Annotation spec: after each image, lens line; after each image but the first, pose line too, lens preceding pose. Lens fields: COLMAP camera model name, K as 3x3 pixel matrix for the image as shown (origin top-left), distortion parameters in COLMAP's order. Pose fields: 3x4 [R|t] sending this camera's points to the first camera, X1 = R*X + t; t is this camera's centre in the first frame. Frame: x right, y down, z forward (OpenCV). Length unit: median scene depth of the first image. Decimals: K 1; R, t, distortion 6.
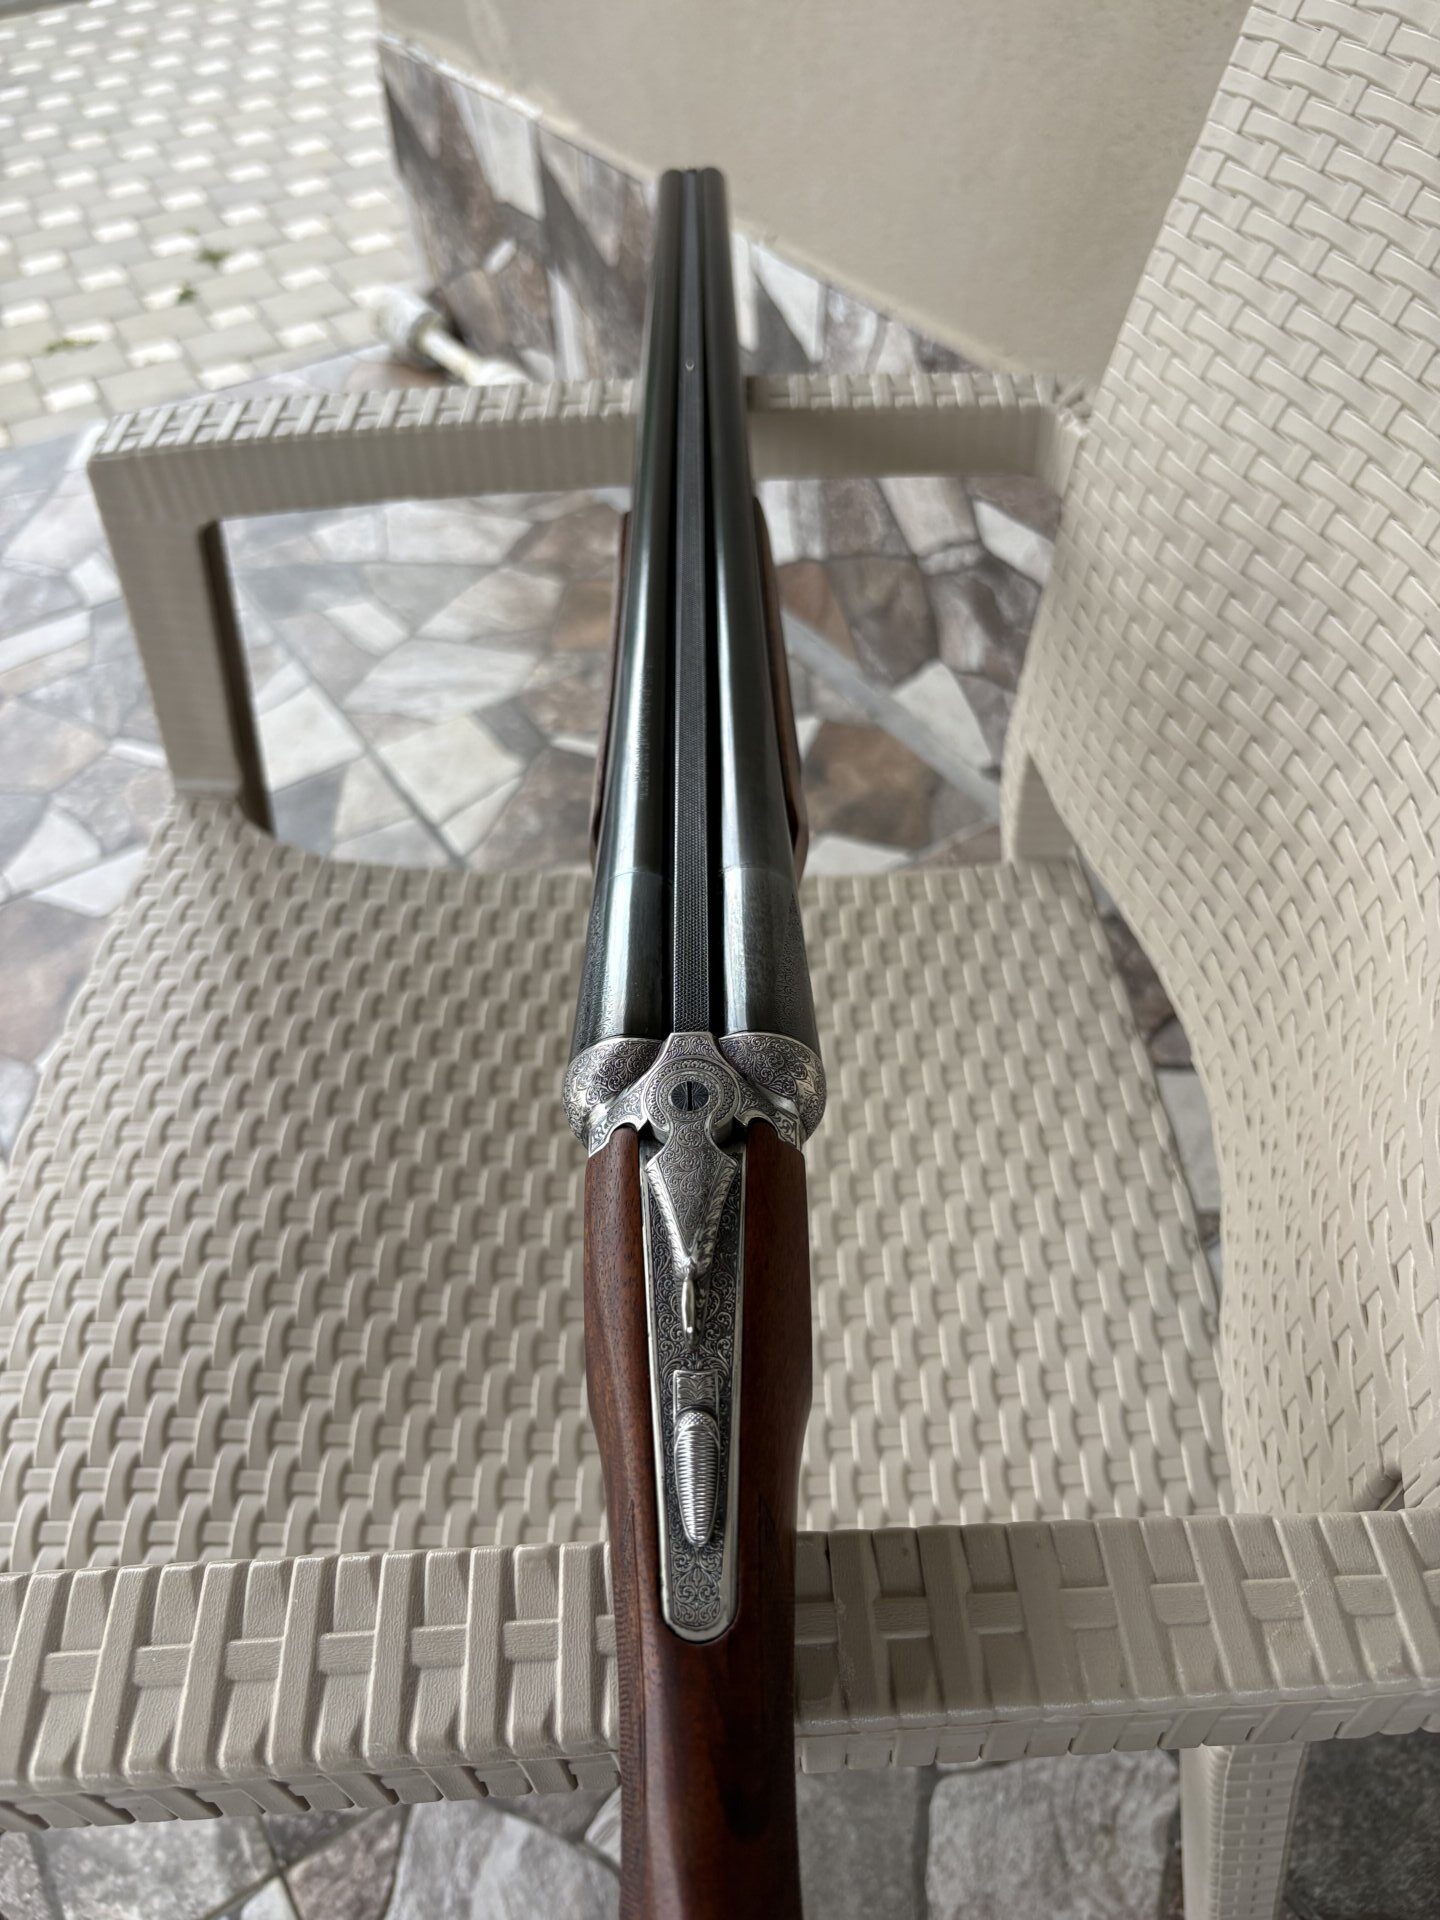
lens RADIAL K [[1503.3, 0, 722.0], [0, 1503.3, 952.0], [0, 0, 1]] dist [-0.009926, 0.016596]
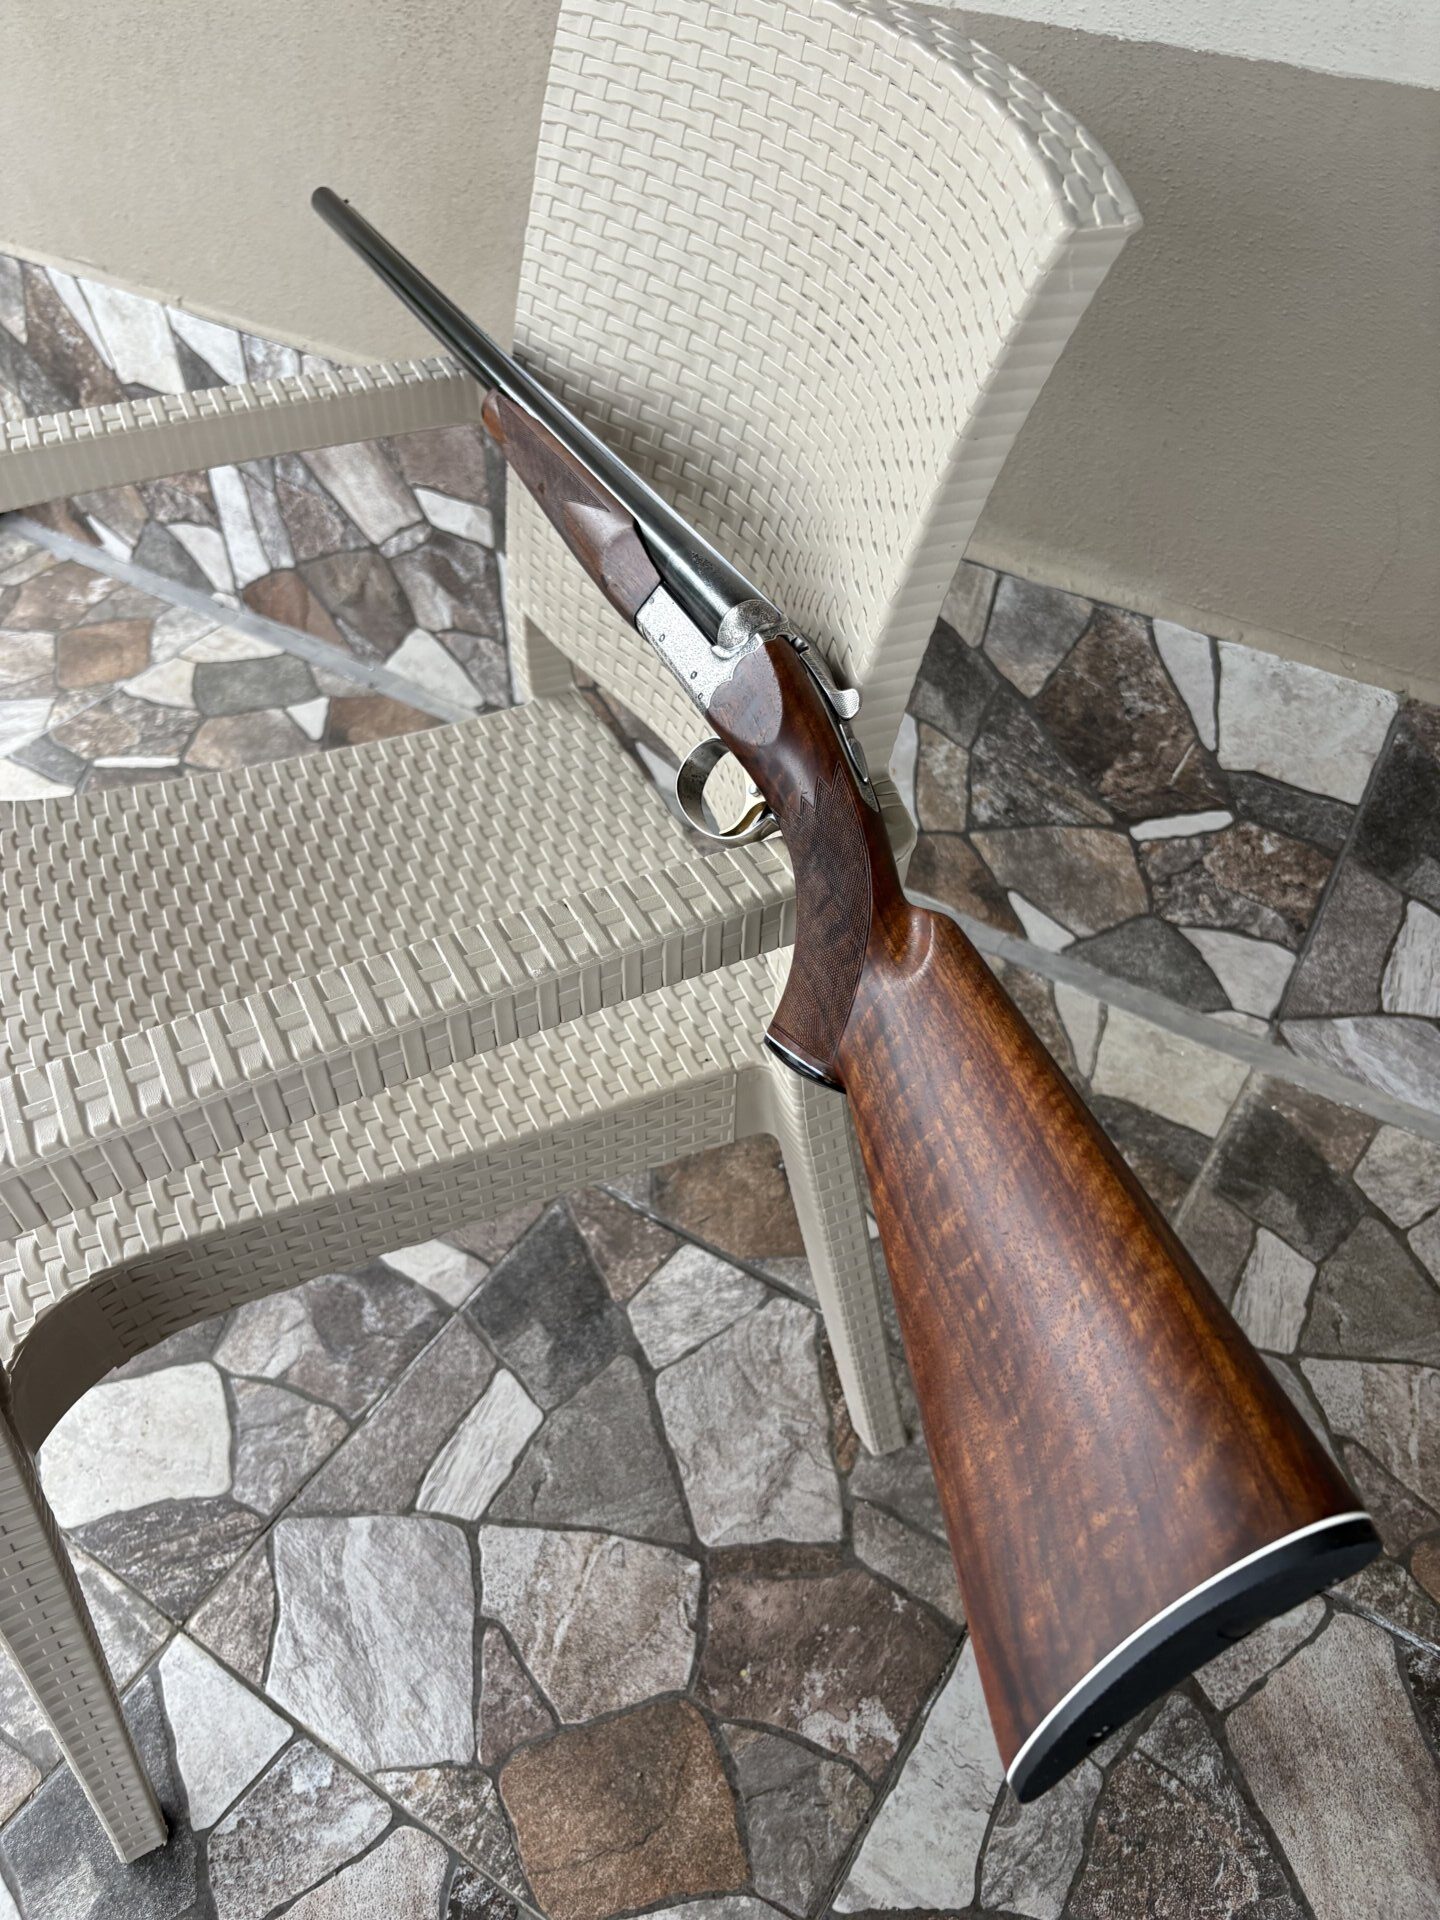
lens RADIAL K [[1503.3, 0, 715.6], [0, 1503.3, 964.4], [0, 0, 1]] dist [-0.009926, 0.016596]
pose [[0.914492, -0.253622, 0.315247, -0.090303], [0.260307, 0.965287, 0.021474, 0.110914], [-0.309750, 0.062424, 0.948767, -0.214495]]
